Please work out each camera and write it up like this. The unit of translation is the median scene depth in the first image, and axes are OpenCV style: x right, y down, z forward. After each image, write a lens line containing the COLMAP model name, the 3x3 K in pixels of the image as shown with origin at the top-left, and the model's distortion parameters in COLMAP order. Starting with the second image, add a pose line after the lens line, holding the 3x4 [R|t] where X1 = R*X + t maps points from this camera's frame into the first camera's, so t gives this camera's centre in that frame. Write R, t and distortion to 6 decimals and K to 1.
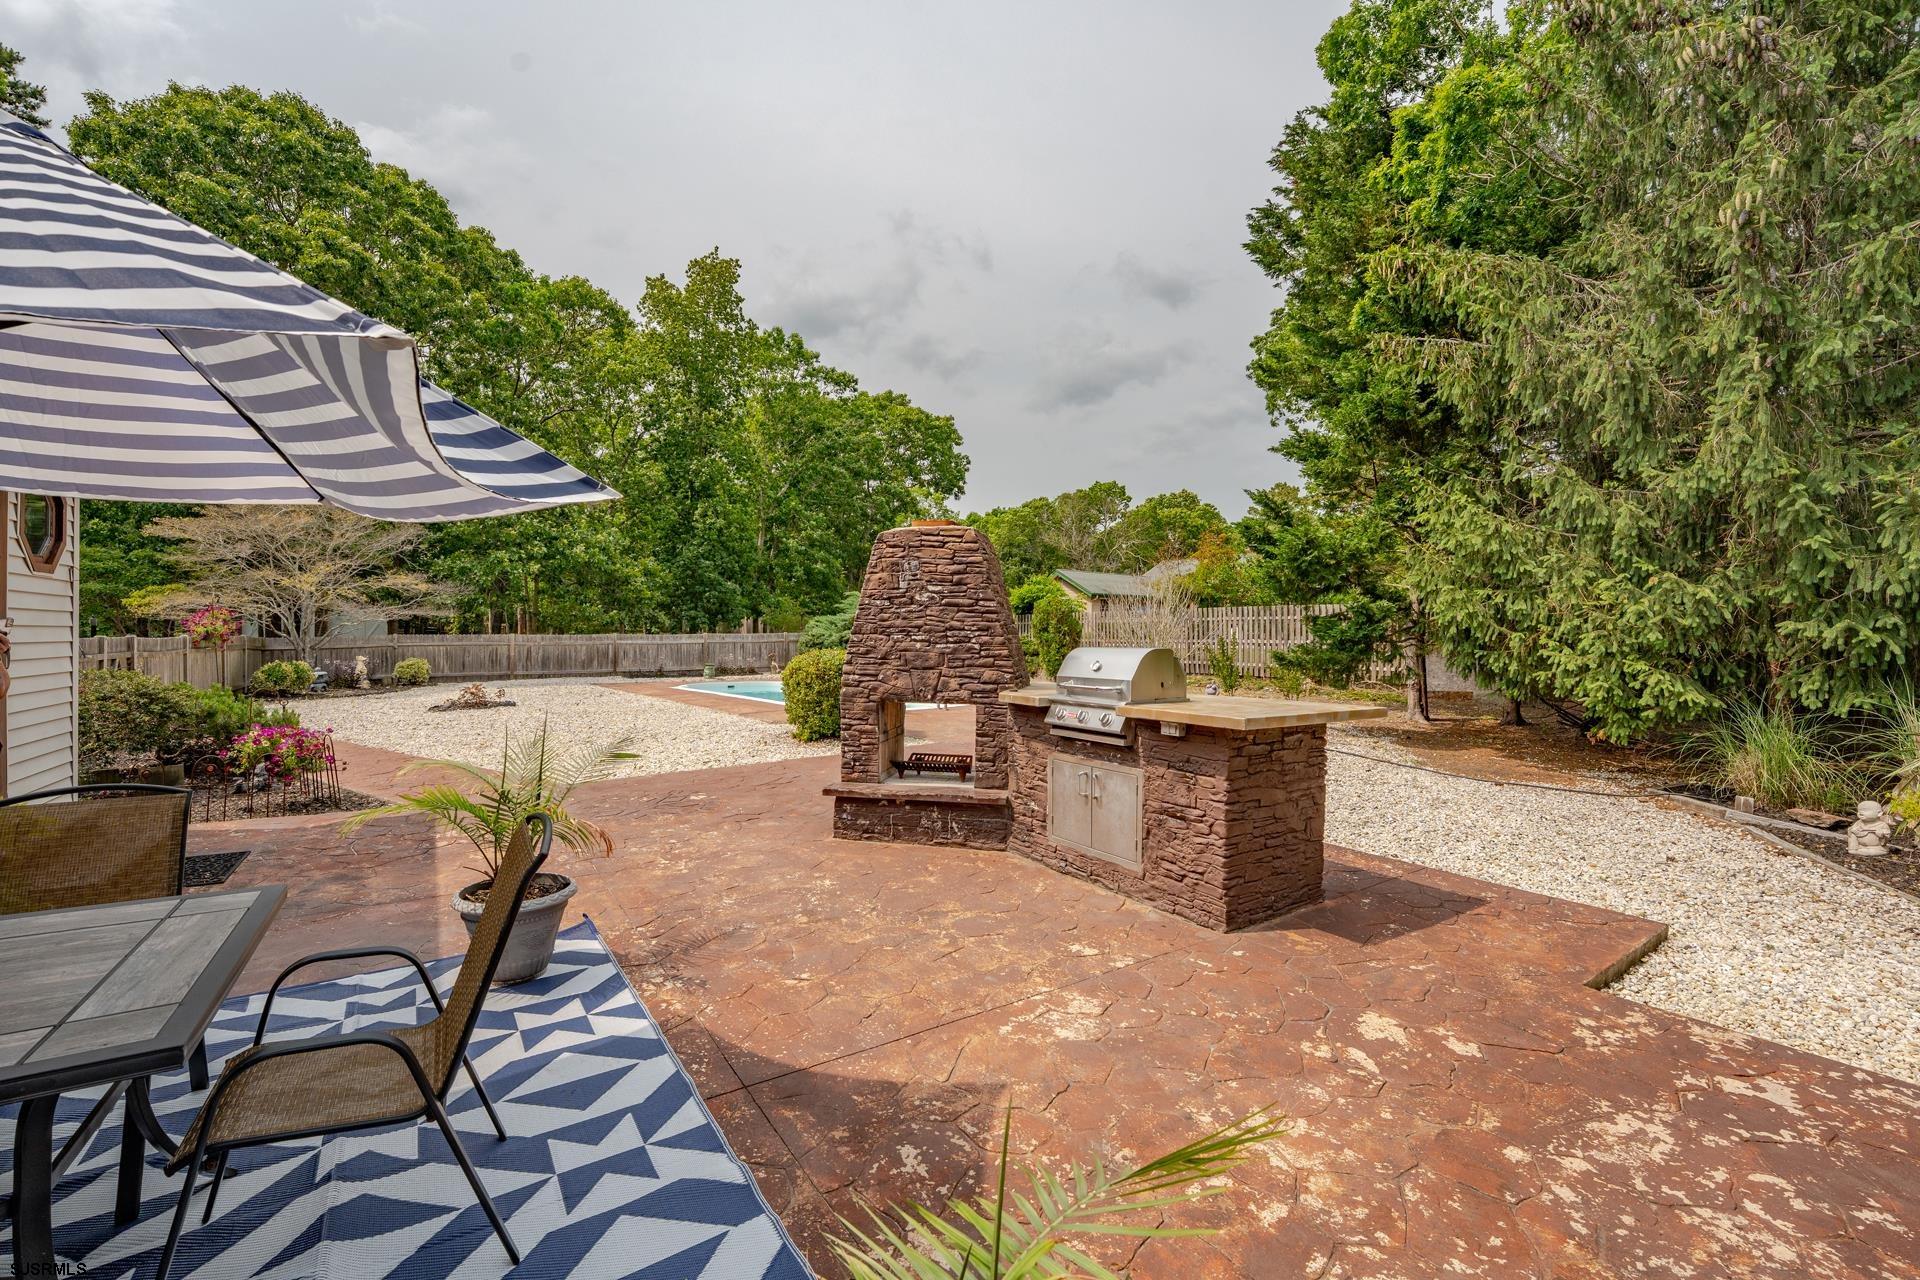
lens RADIAL K [[780.7, 0, 963.8], [0, 780.7, 638.9], [0, 0, 1]] dist [-0.028376, 0.004338]
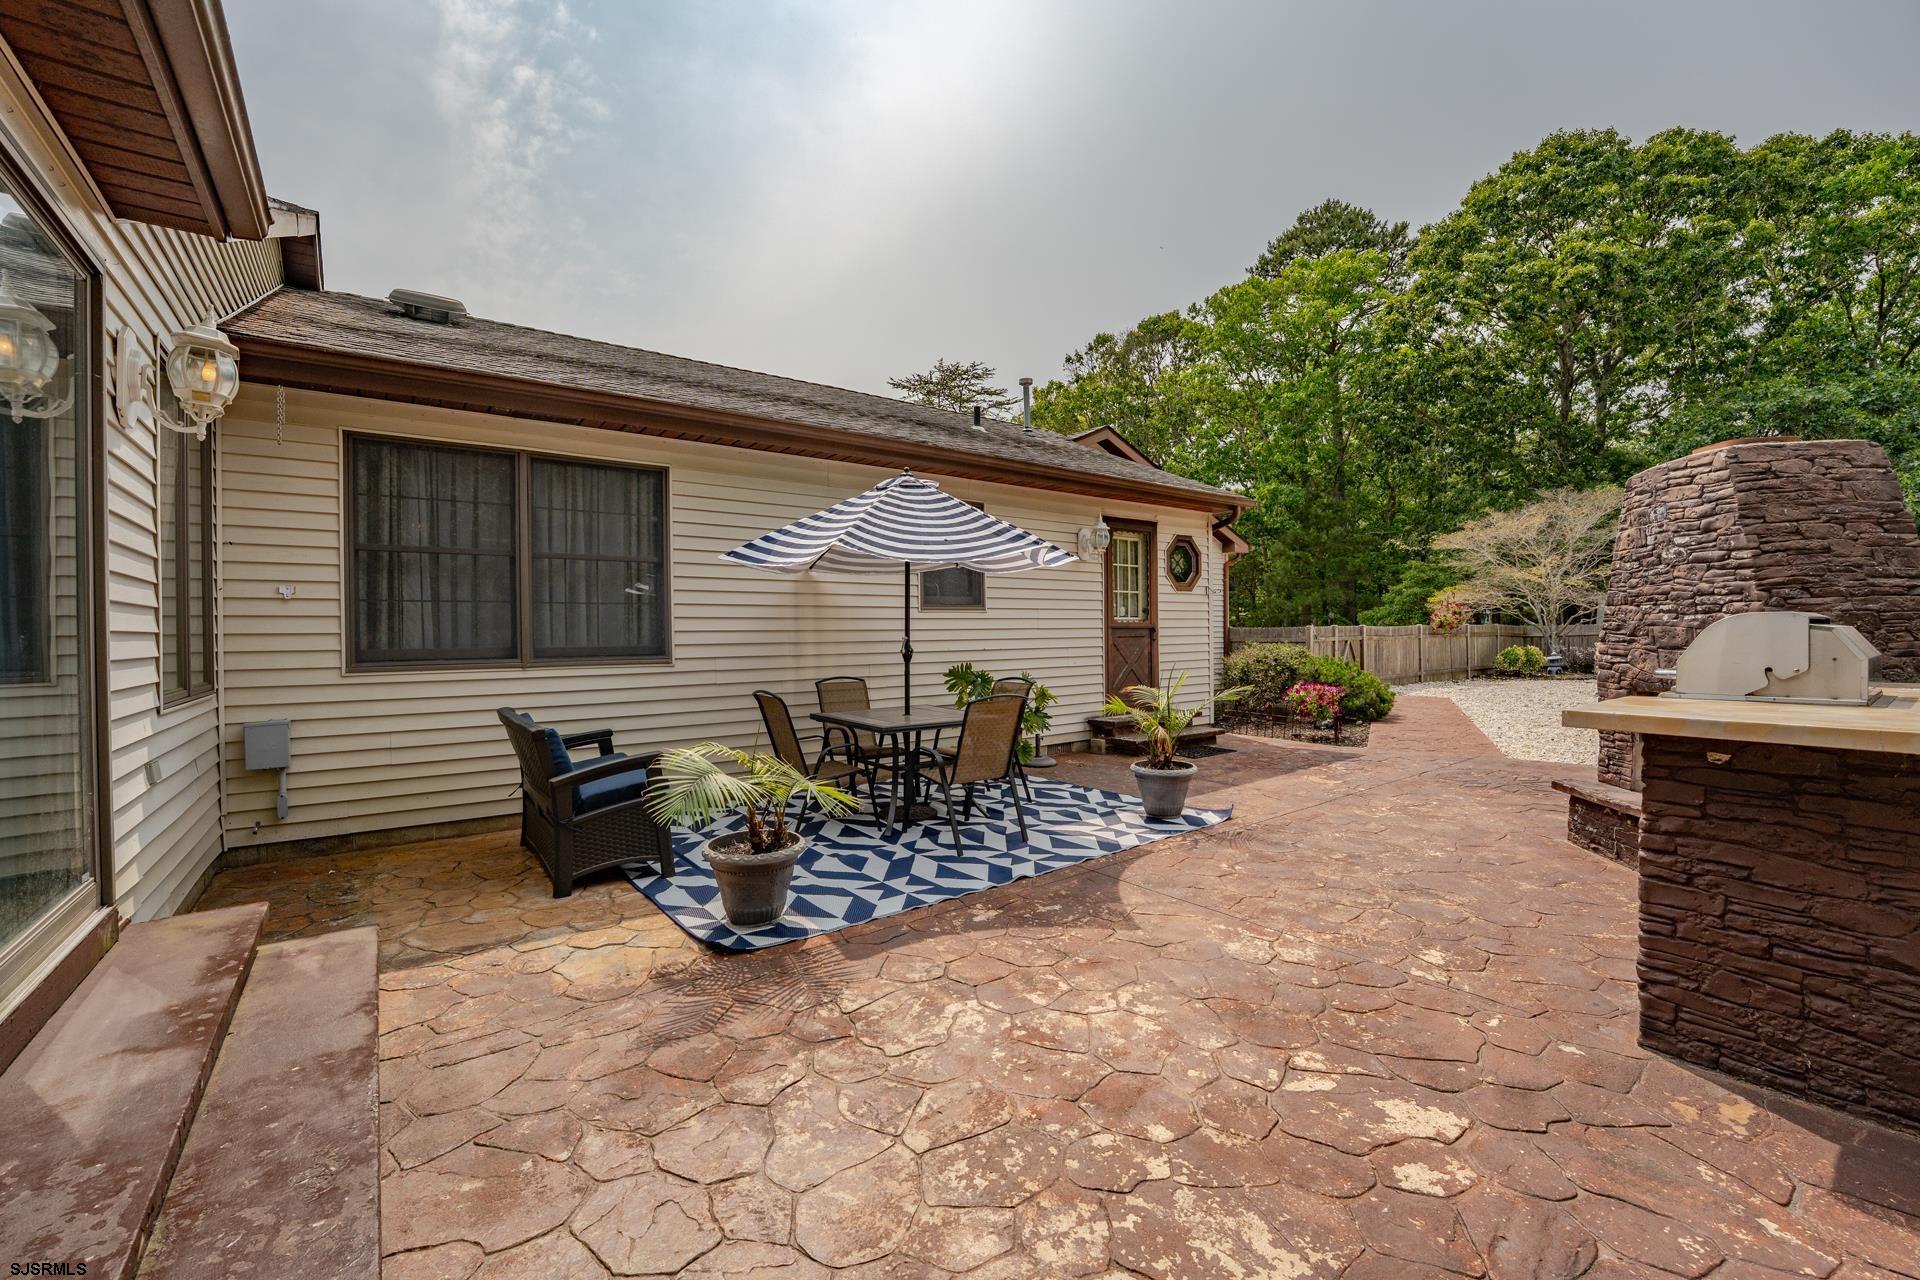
lens RADIAL K [[778.0, 0, 967.0], [0, 778.0, 646.6], [0, 0, 1]] dist [-0.014621, -0.005470]
pose [[0.058691, 0.012741, -0.998195, 0.658402], [0.008877, 0.999872, 0.013284, 0.020668], [0.998237, -0.009640, 0.058570, 0.279771]]
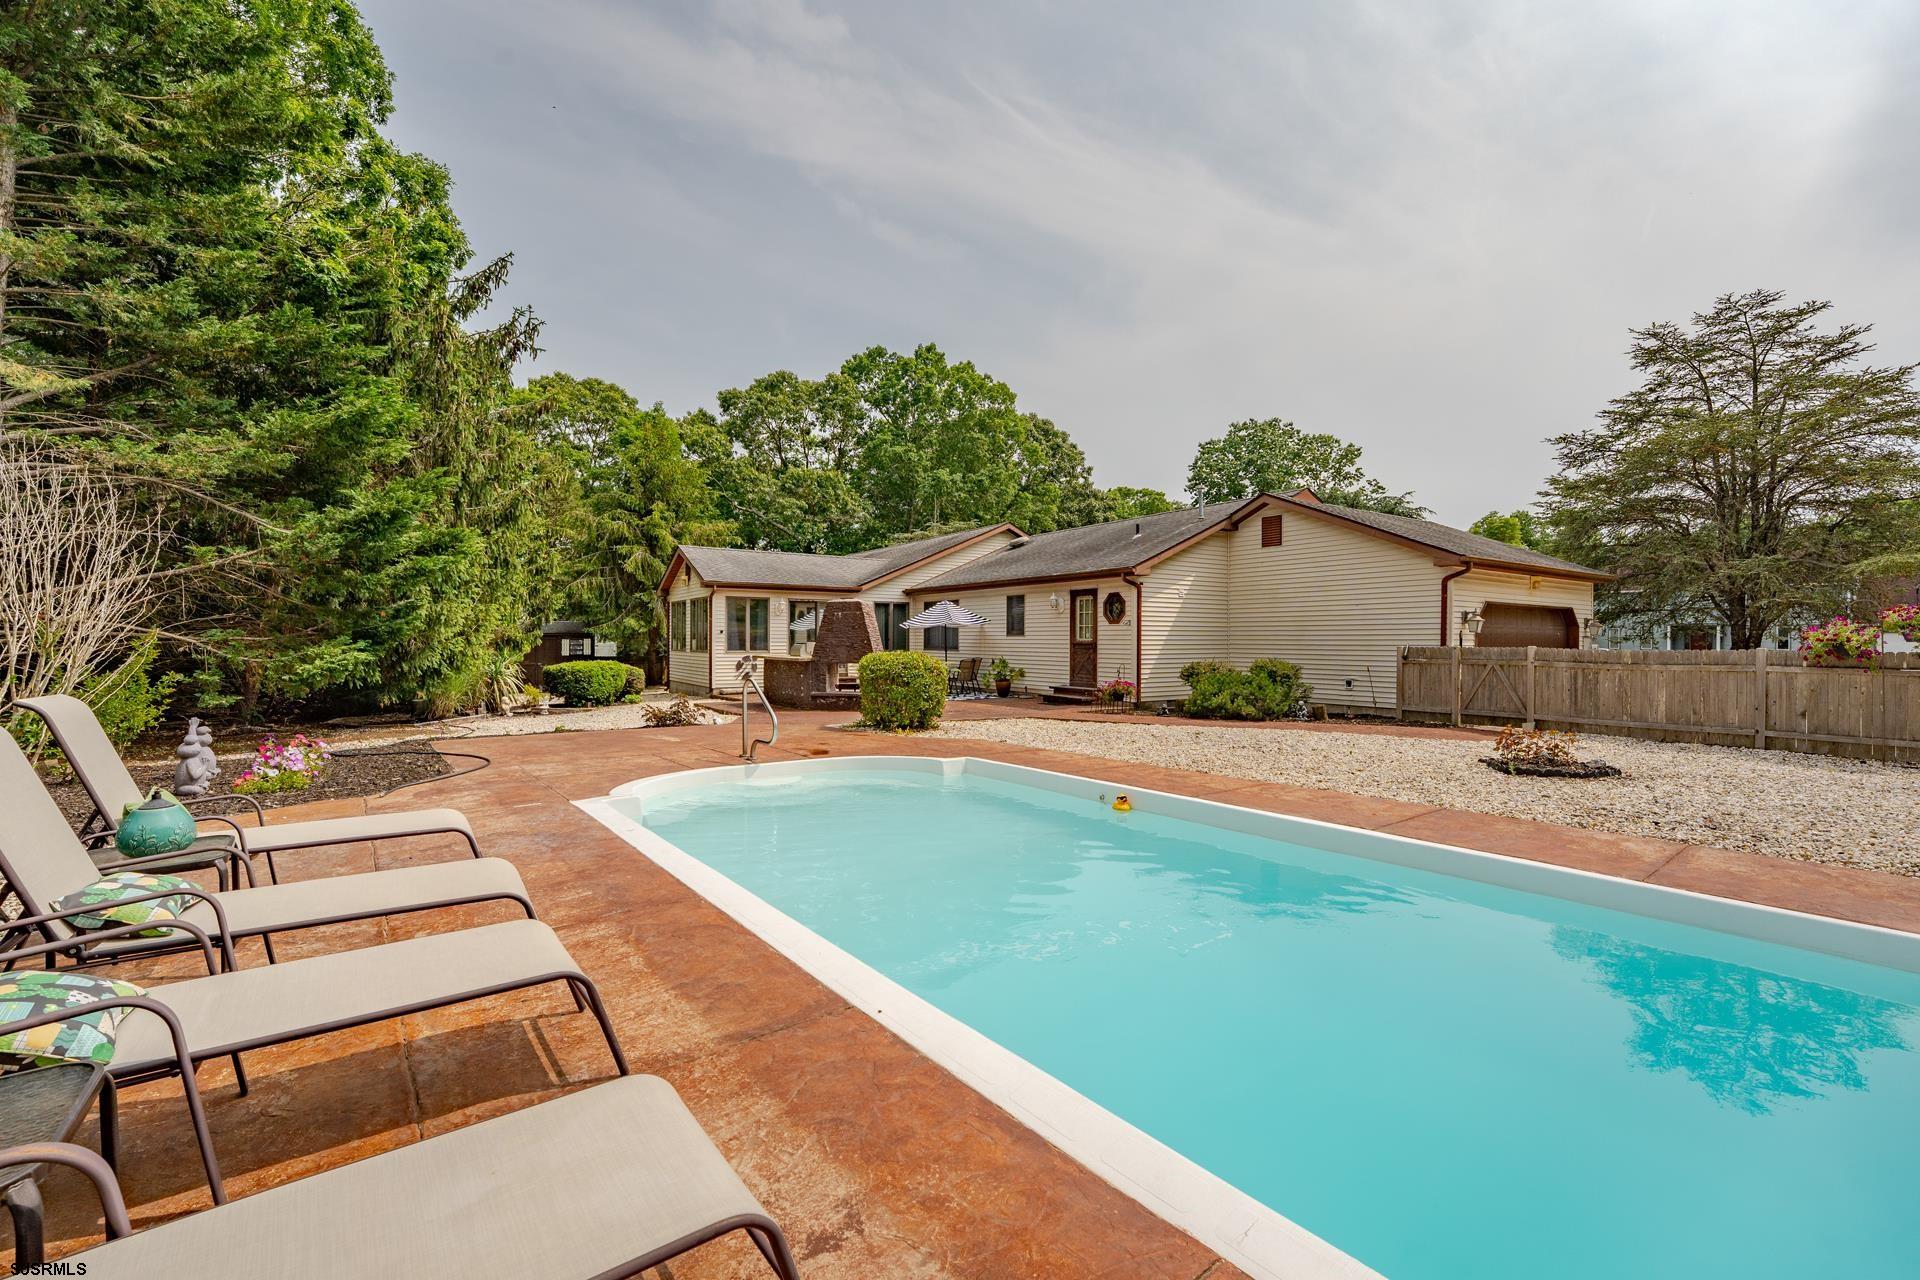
lens RADIAL K [[798.6, 0, 960.0], [0, 798.6, 640.0], [0, 0, 1]] dist [-0.029860, 0.000127]
pose [[-0.999752, -0.011522, 0.019035, -0.510950], [-0.011504, 0.999933, 0.001010, -0.009572], [-0.019045, 0.000790, -0.999818, 4.073386]]
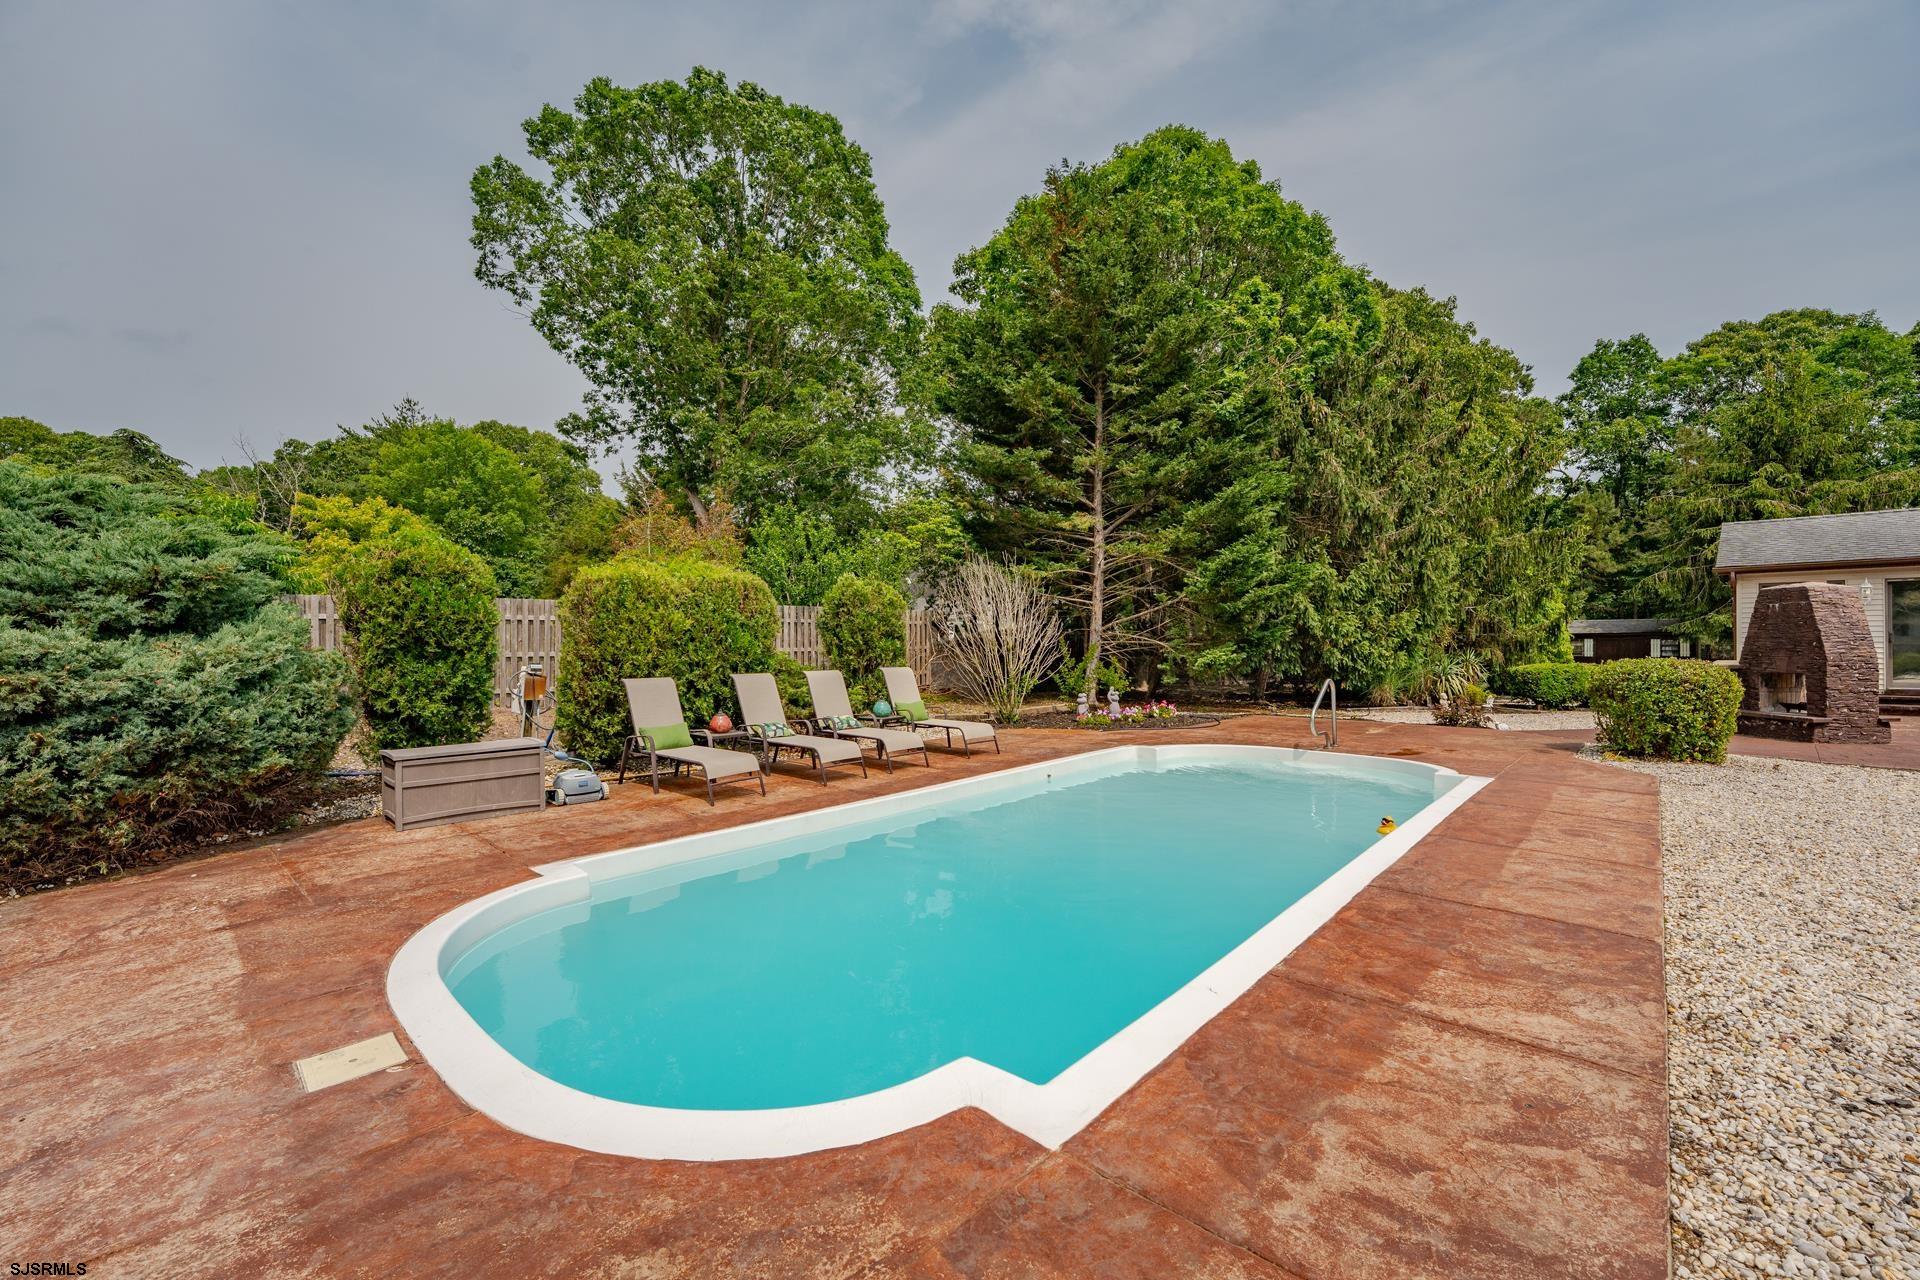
lens RADIAL K [[780.7, 0, 963.8], [0, 780.7, 638.9], [0, 0, 1]] dist [-0.028376, 0.004338]
pose [[-0.148619, -0.000804, 0.988894, -1.712793], [0.010323, 0.999944, 0.002364, -0.035031], [-0.988841, 0.010560, -0.148603, 3.616265]]
